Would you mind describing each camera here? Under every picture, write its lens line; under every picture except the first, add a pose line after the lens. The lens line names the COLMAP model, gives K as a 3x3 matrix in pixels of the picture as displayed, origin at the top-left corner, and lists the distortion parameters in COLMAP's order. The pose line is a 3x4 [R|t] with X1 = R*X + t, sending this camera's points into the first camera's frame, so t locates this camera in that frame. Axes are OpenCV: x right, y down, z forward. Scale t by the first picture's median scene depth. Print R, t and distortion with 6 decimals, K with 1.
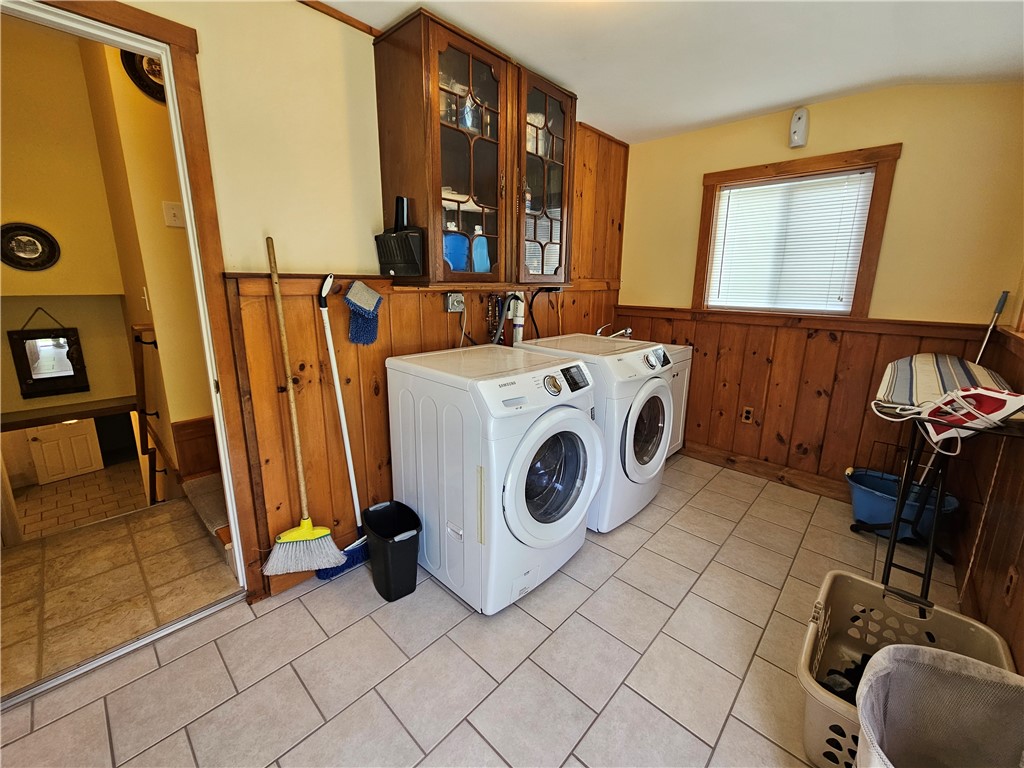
lens RADIAL K [[421.1, 0, 515.0], [0, 421.1, 376.9], [0, 0, 1]] dist [0.001004, 0.000111]
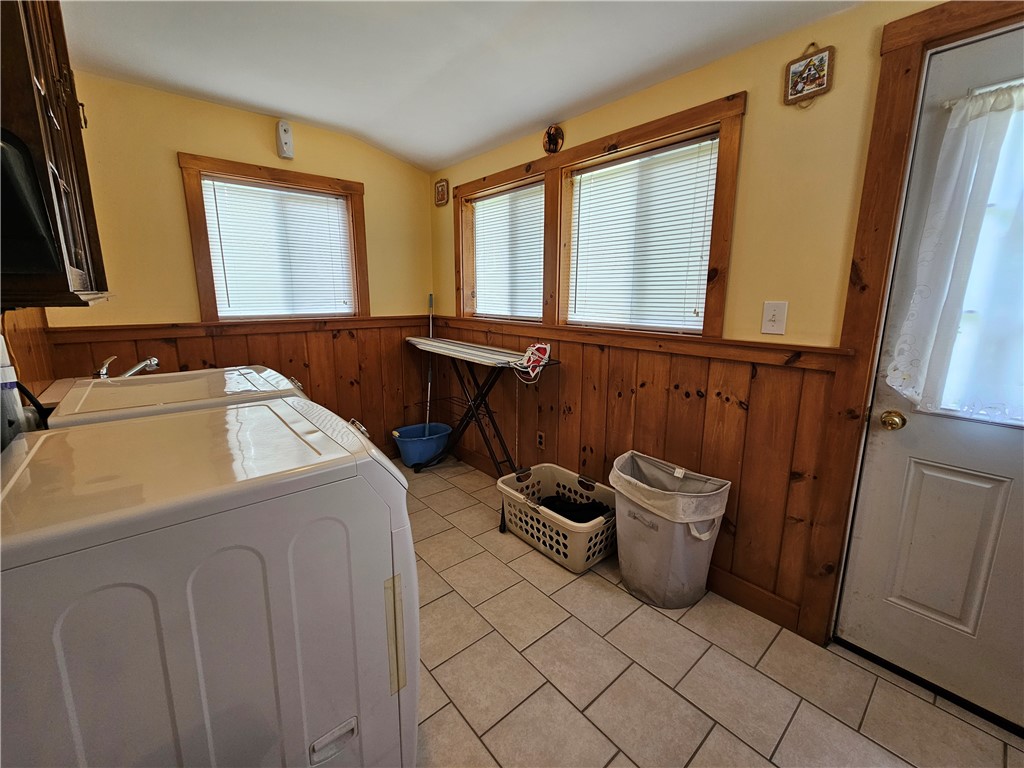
lens RADIAL K [[421.1, 0, 513.8], [0, 421.1, 377.2], [0, 0, 1]] dist [0.001004, 0.000111]
pose [[0.107635, -0.205978, 0.972619, -0.374145], [0.219446, 0.959095, 0.178829, -0.091142], [-0.969669, 0.194190, 0.148433, 0.400904]]
